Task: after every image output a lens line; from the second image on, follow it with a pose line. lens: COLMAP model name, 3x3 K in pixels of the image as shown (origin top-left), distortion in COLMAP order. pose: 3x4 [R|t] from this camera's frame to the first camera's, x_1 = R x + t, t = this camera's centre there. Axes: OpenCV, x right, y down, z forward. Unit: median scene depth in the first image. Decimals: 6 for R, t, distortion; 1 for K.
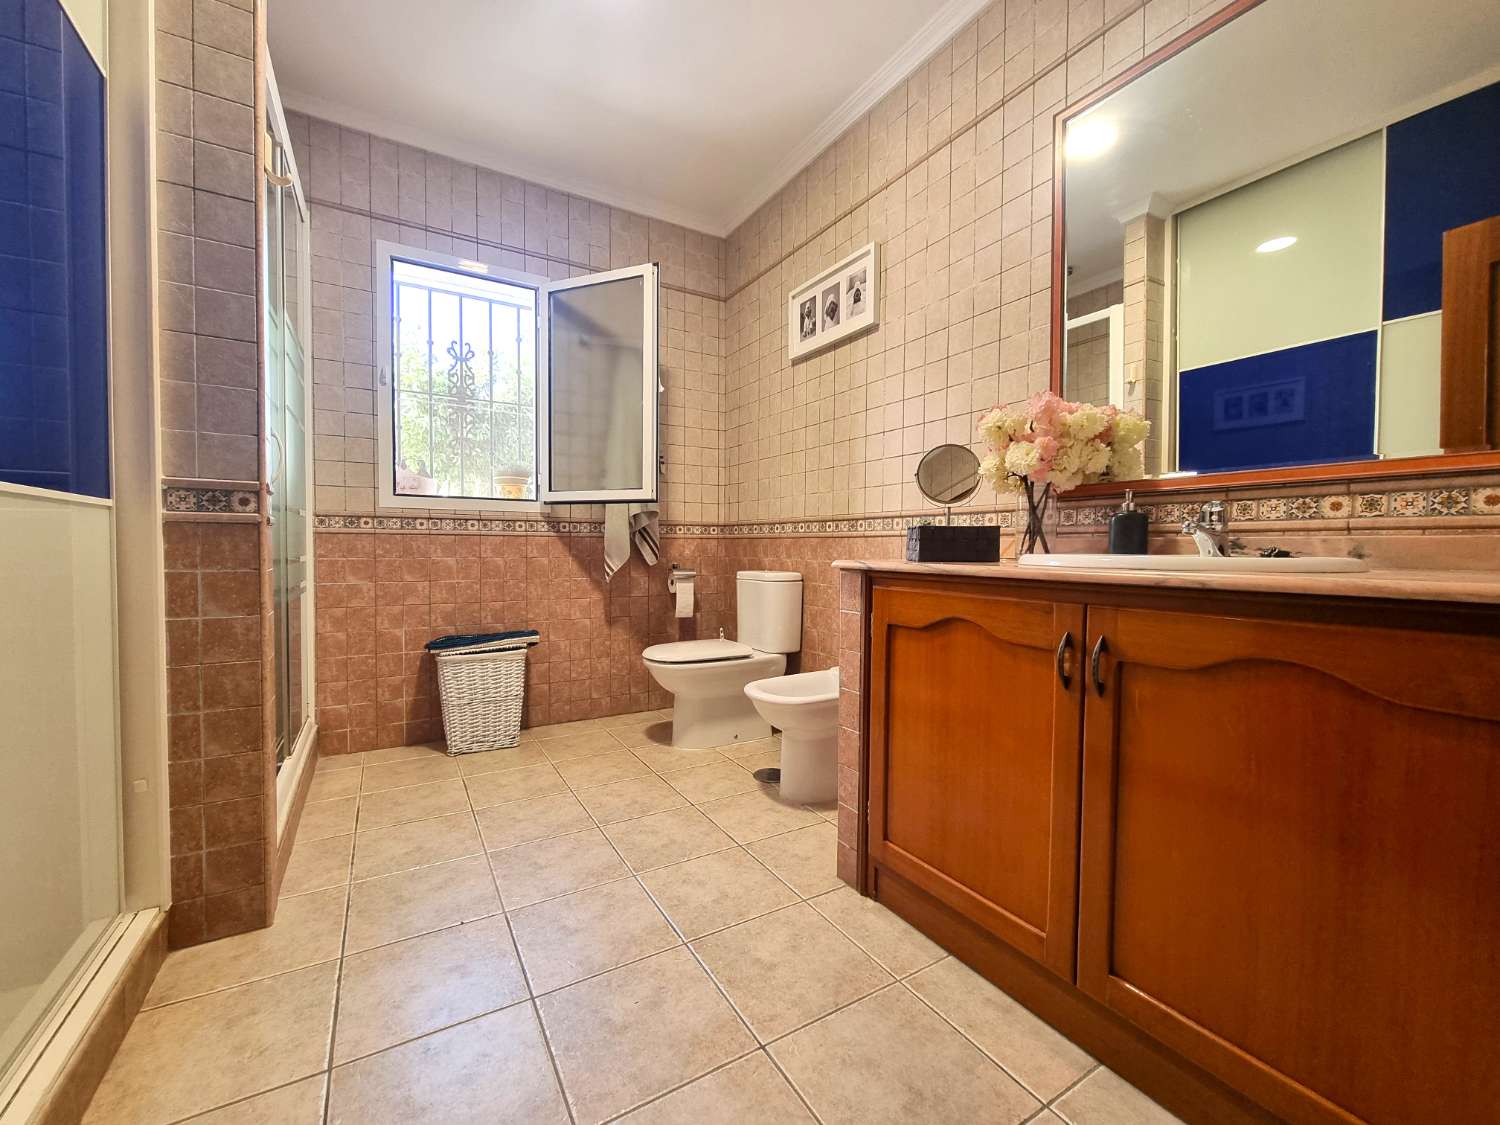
lens RADIAL K [[611.2, 0, 746.1], [0, 611.2, 565.0], [0, 0, 1]] dist [0.000394, 0.000073]
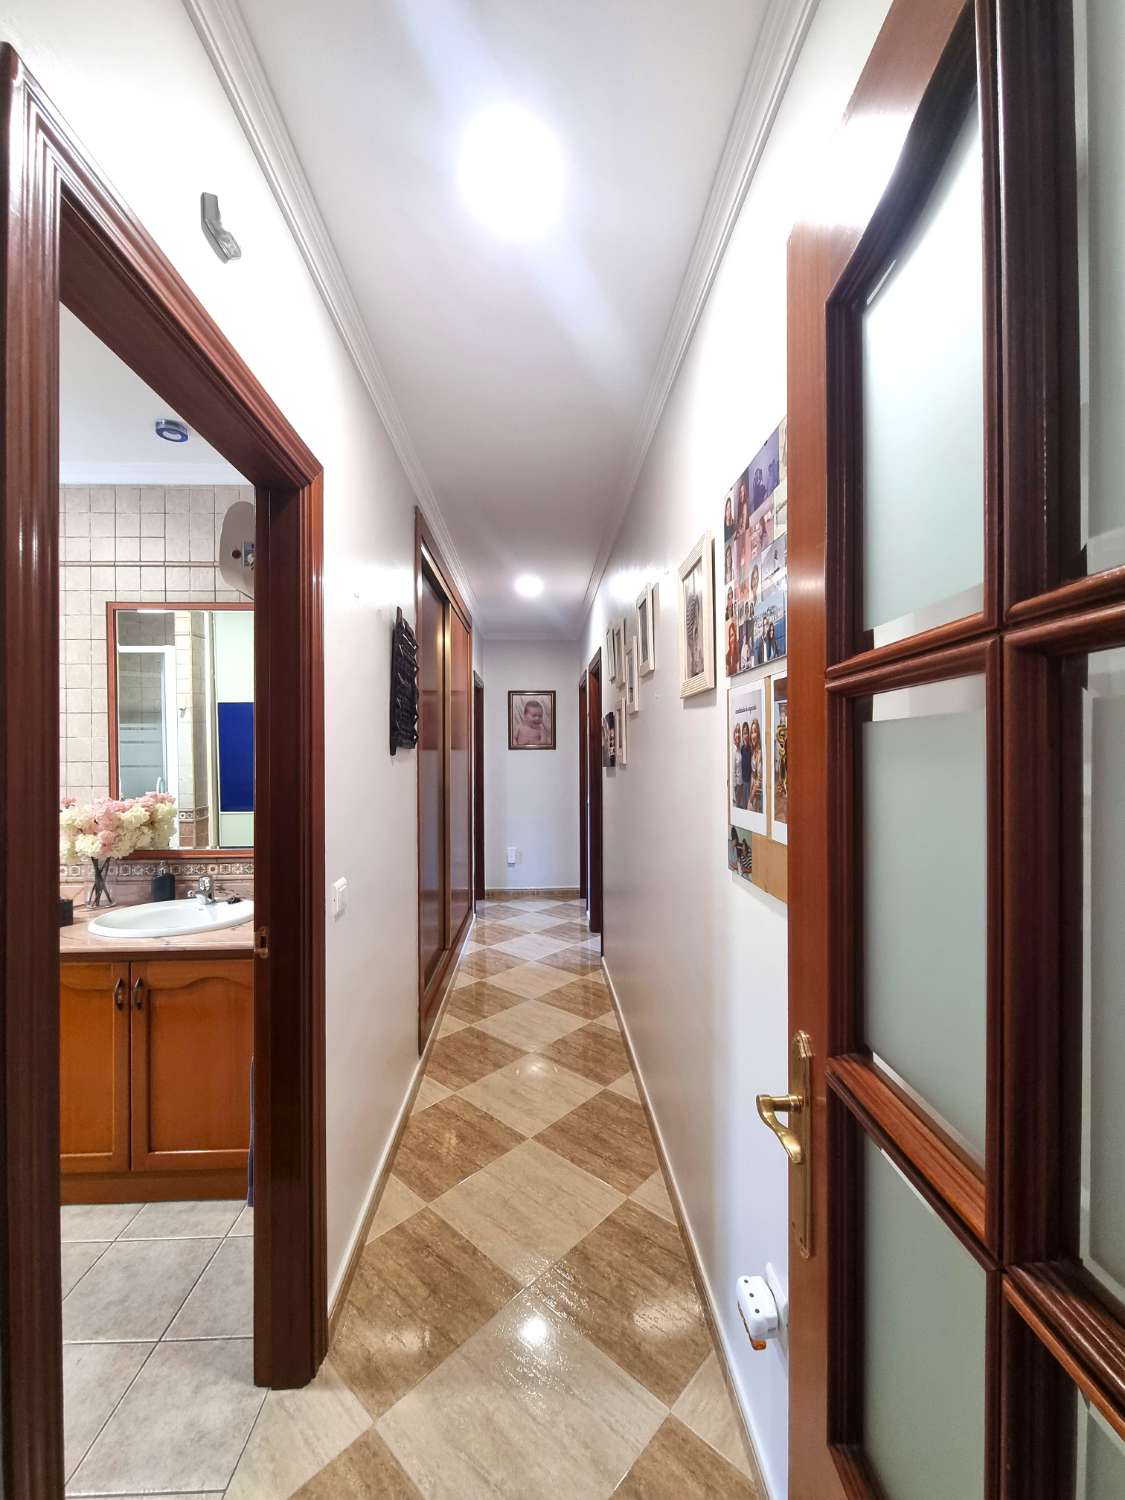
lens RADIAL K [[611.2, 0, 560.0], [0, 611.2, 755.9], [0, 0, 1]] dist [0.000394, 0.000073]
pose [[0.472062, -0.007775, 0.881531, -0.365734], [0.035642, 0.999312, -0.010273, -0.388561], [-0.880844, 0.036269, 0.472014, -0.831427]]
